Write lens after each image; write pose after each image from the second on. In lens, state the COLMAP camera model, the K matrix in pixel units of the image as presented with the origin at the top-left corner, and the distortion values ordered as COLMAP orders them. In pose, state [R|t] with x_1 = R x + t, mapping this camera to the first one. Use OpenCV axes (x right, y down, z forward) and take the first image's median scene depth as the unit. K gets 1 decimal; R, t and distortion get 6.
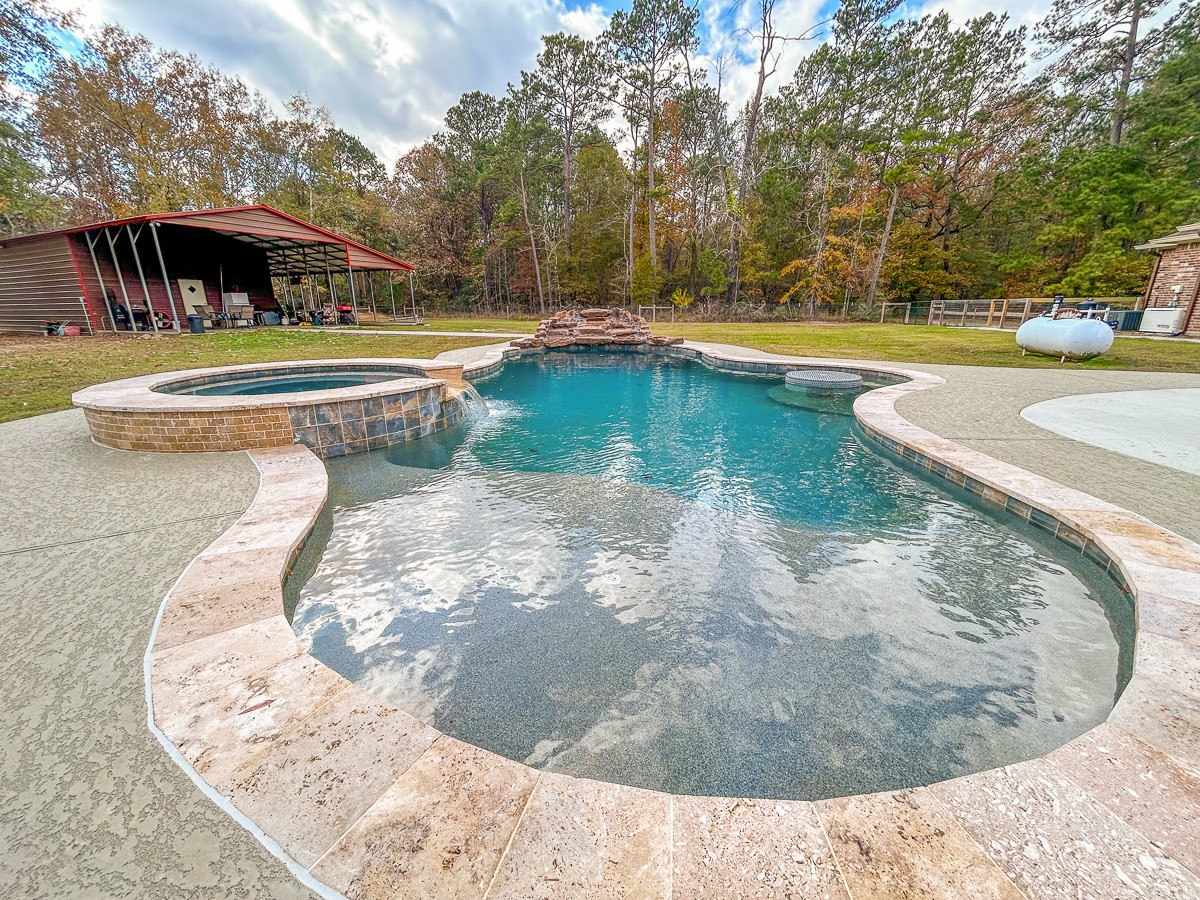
lens RADIAL K [[484.8, 0, 599.7], [0, 484.8, 449.9], [0, 0, 1]] dist [-0.001881, 0.001255]
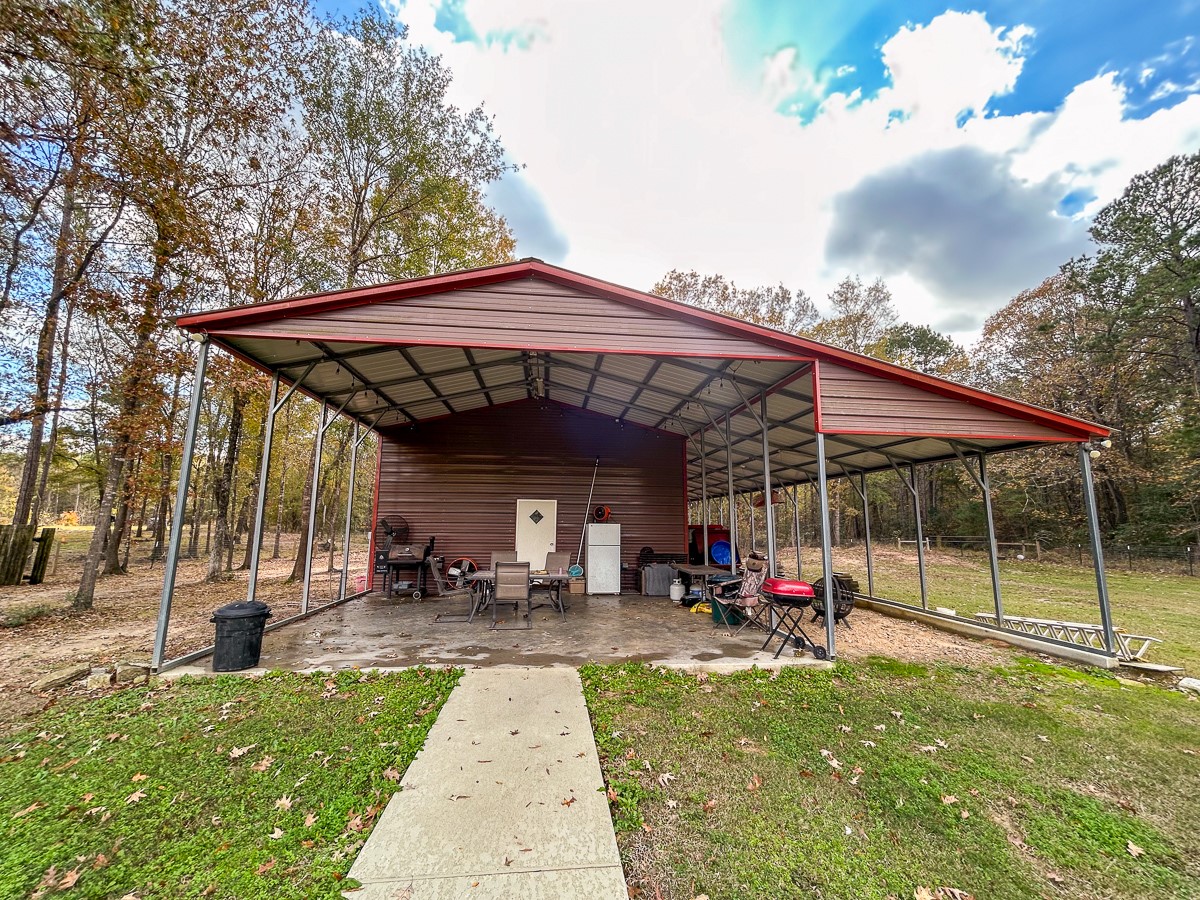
lens RADIAL K [[484.8, 0, 598.9], [0, 484.8, 448.8], [0, 0, 1]] dist [-0.001881, 0.001255]
pose [[0.517100, -0.113517, -0.848364, -0.157794], [-0.260507, 0.923270, -0.282327, -0.118598], [0.815318, 0.366996, 0.447851, 0.349720]]
